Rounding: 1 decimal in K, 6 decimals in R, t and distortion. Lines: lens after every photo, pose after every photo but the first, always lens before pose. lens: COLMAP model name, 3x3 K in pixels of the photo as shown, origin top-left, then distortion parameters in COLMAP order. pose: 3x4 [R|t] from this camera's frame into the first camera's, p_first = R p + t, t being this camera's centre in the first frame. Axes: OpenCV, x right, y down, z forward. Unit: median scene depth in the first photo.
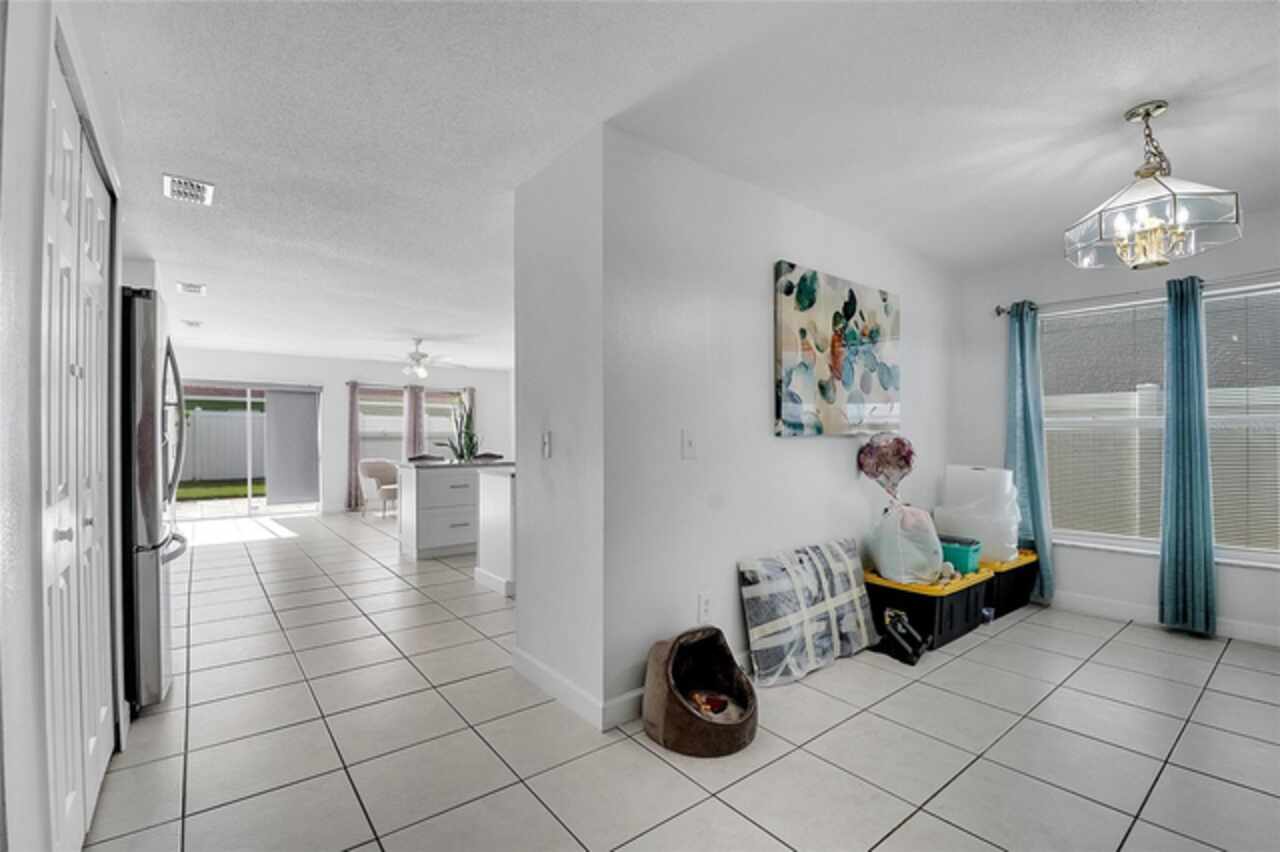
lens RADIAL K [[561.6, 0, 642.6], [0, 561.6, 437.2], [0, 0, 1]] dist [0.001673, -0.012115]
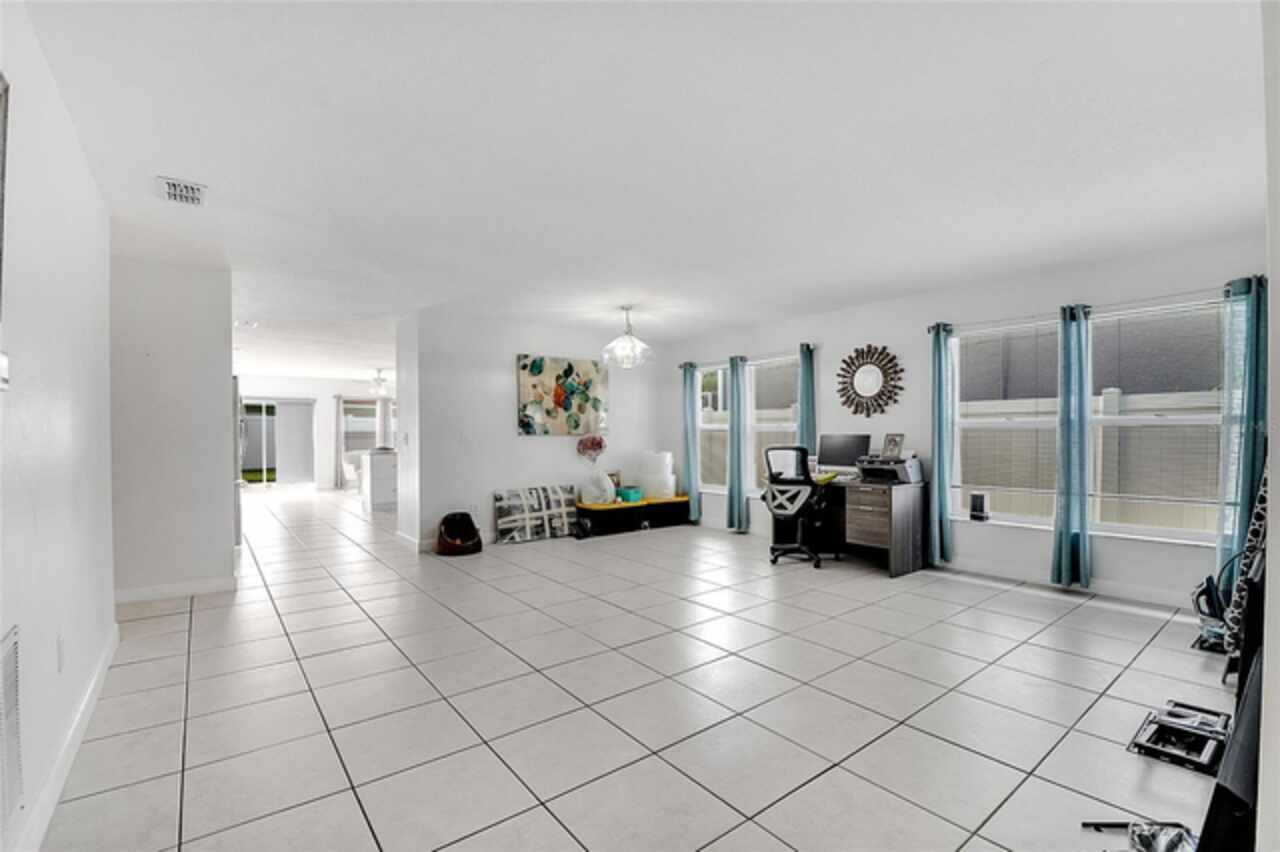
lens RADIAL K [[549.4, 0, 643.8], [0, 549.4, 443.9], [0, 0, 1]] dist [-0.014364, -0.000701]
pose [[0.999974, -0.000369, 0.007177, 0.650172], [0.000261, 0.999888, 0.014951, 0.000780], [-0.007182, -0.014948, 0.999862, -1.030321]]
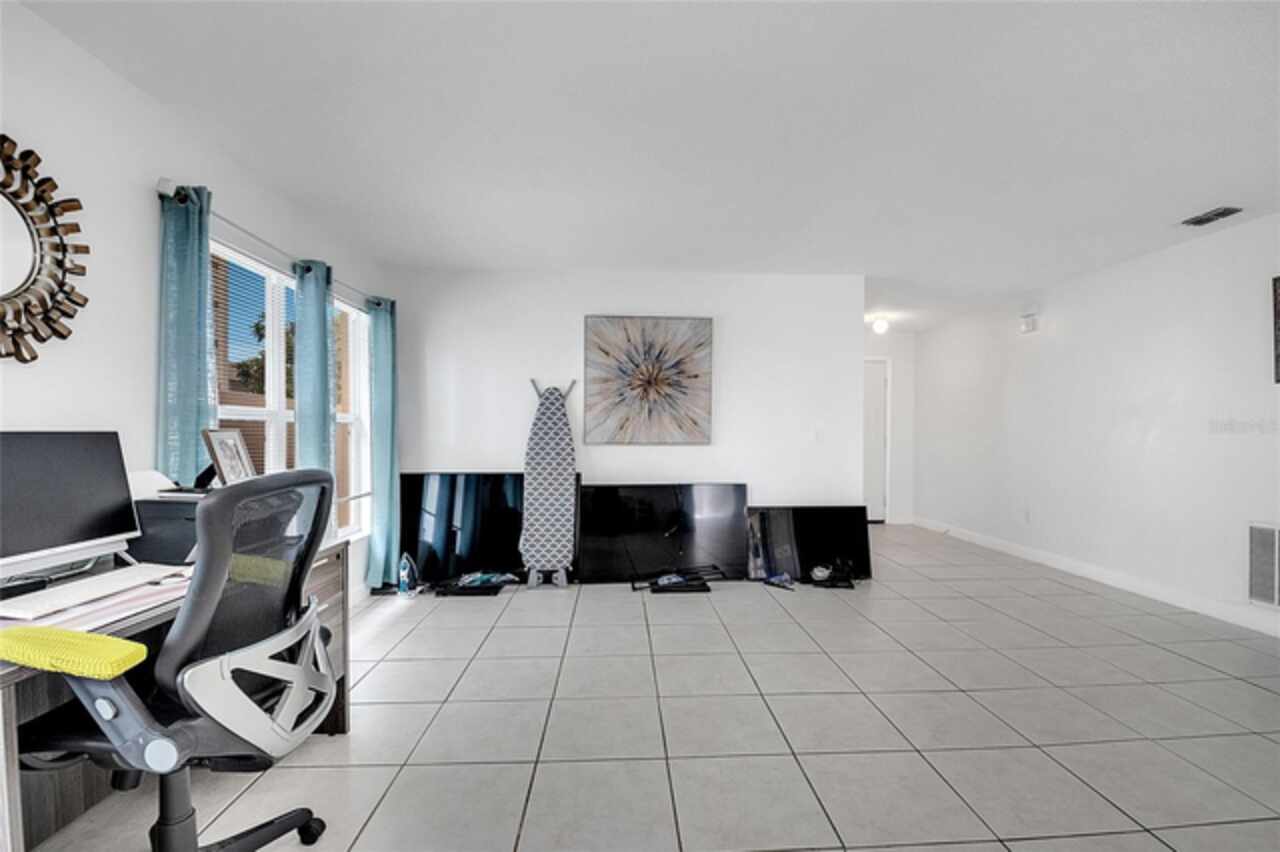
lens RADIAL K [[561.6, 0, 650.7], [0, 561.6, 432.7], [0, 0, 1]] dist [0.001673, -0.012115]
pose [[-0.827412, 0.000455, 0.561596, 0.607750], [0.000042, 1.000000, -0.000748, 0.000091], [-0.561596, -0.000595, -0.827412, 0.694293]]
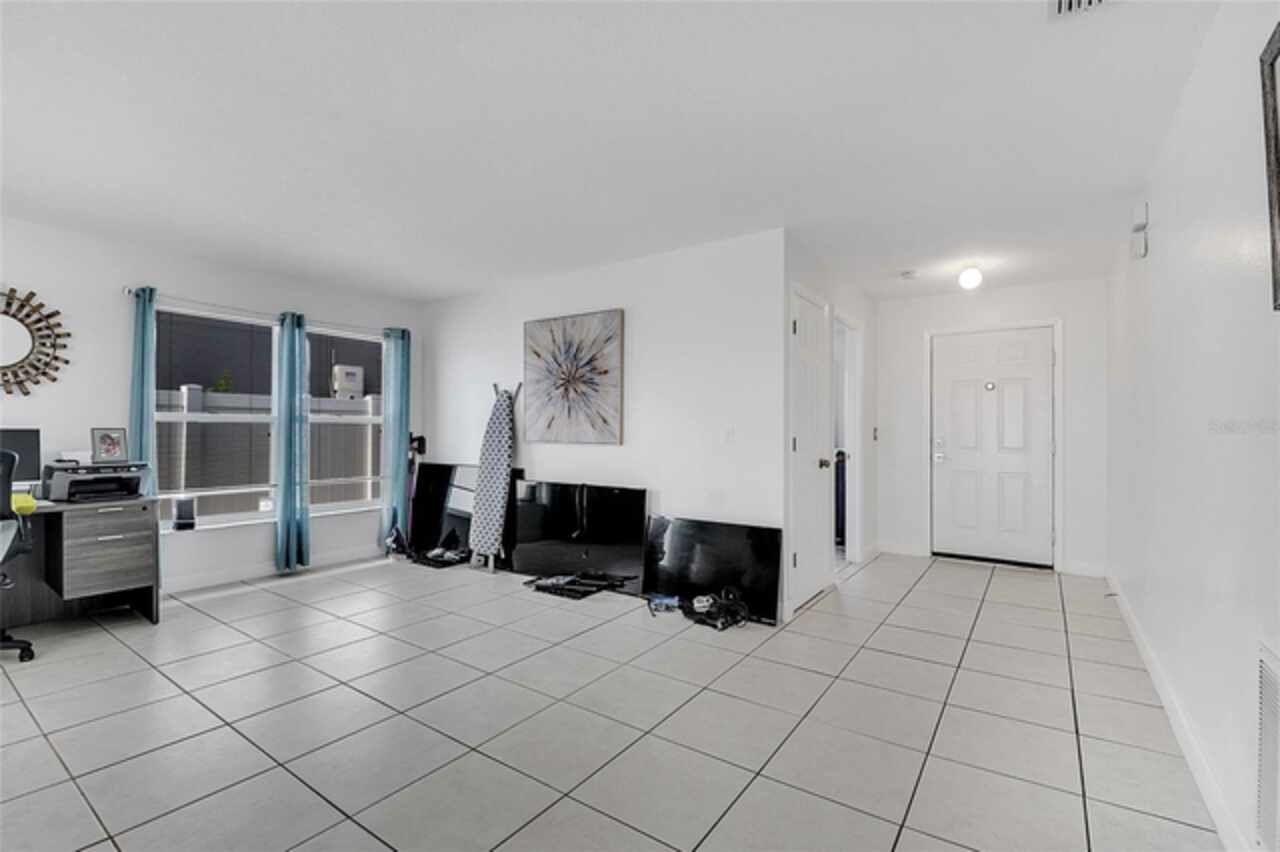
lens RADIAL K [[561.6, 0, 643.8], [0, 561.6, 426.4], [0, 0, 1]] dist [0.001673, -0.012115]
pose [[-0.303565, 0.009965, 0.952759, 0.016379], [-0.003066, 0.999930, -0.011435, 0.001856], [-0.952806, -0.006392, -0.303513, -0.204014]]
